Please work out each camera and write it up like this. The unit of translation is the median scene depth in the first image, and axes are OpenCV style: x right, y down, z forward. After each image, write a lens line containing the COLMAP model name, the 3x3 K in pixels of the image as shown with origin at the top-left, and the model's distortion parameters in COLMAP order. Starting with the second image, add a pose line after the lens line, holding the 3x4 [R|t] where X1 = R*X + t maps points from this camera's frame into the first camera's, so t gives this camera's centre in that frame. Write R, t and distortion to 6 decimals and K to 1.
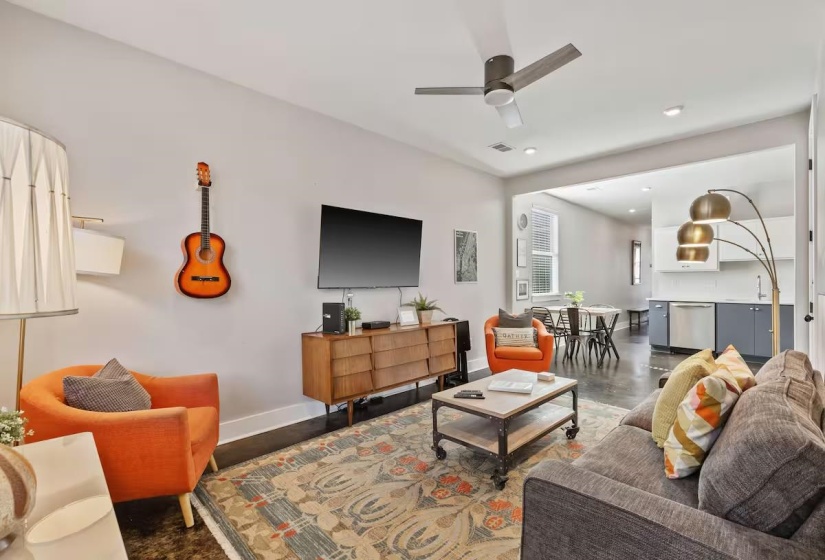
lens RADIAL K [[371.2, 0, 414.5], [0, 371.2, 280.9], [0, 0, 1]] dist [0.003432, -0.000474]
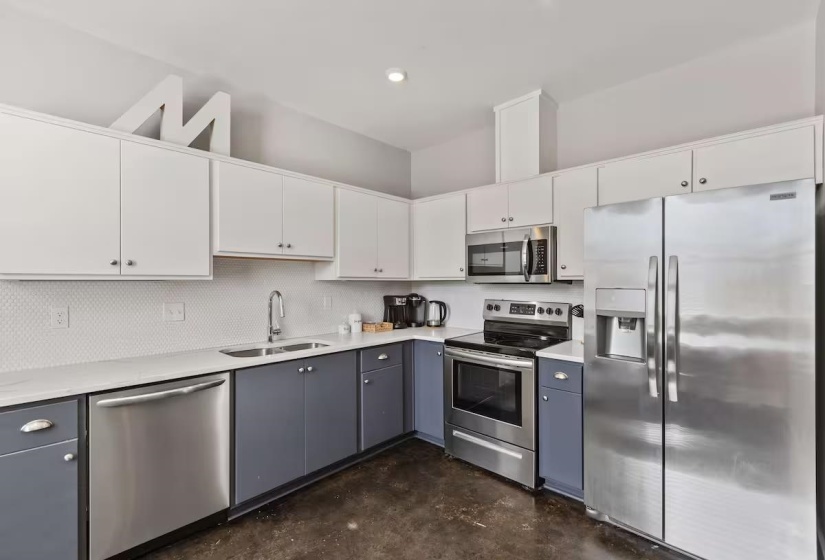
lens RADIAL K [[371.2, 0, 415.7], [0, 371.2, 281.7], [0, 0, 1]] dist [0.003432, -0.000474]
pose [[-0.049721, 0.003615, 0.998757, 0.511162], [0.000992, 0.999993, -0.003570, -0.027542], [-0.998763, 0.000814, -0.049724, 0.965374]]
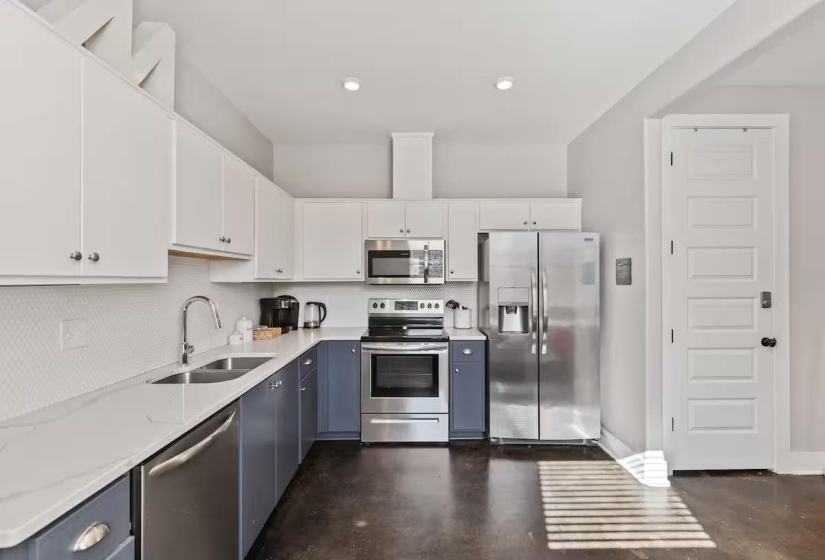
lens RADIAL K [[371.2, 0, 412.7], [0, 371.2, 278.7], [0, 0, 1]] dist [0.003432, -0.000474]
pose [[-0.725208, 0.007113, 0.688493, 0.593394], [0.003679, 0.999972, -0.006455, -0.032800], [-0.688520, -0.002149, -0.725215, 1.278956]]
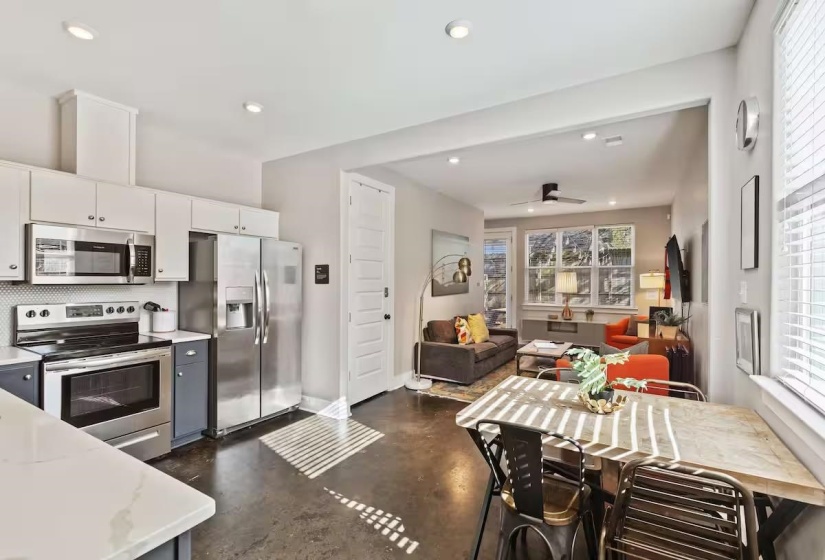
lens RADIAL K [[371.2, 0, 417.1], [0, 371.2, 279.7], [0, 0, 1]] dist [0.003432, -0.000474]
pose [[-0.966904, -0.002065, -0.255133, 0.752727], [-0.001237, 0.999993, -0.003407, -0.032361], [0.255139, -0.002978, -0.966900, 1.447422]]
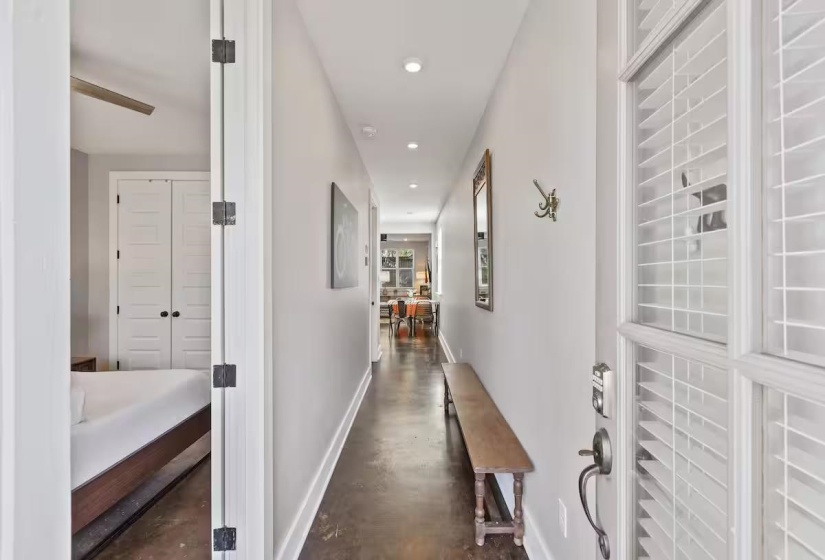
lens RADIAL K [[371.2, 0, 411.3], [0, 371.2, 279.0], [0, 0, 1]] dist [0.003432, -0.000474]
pose [[-0.705839, -0.002311, -0.708369, 1.732354], [-0.003500, 0.999994, 0.000226, -0.006766], [0.708364, 0.002639, -0.705842, 2.389511]]
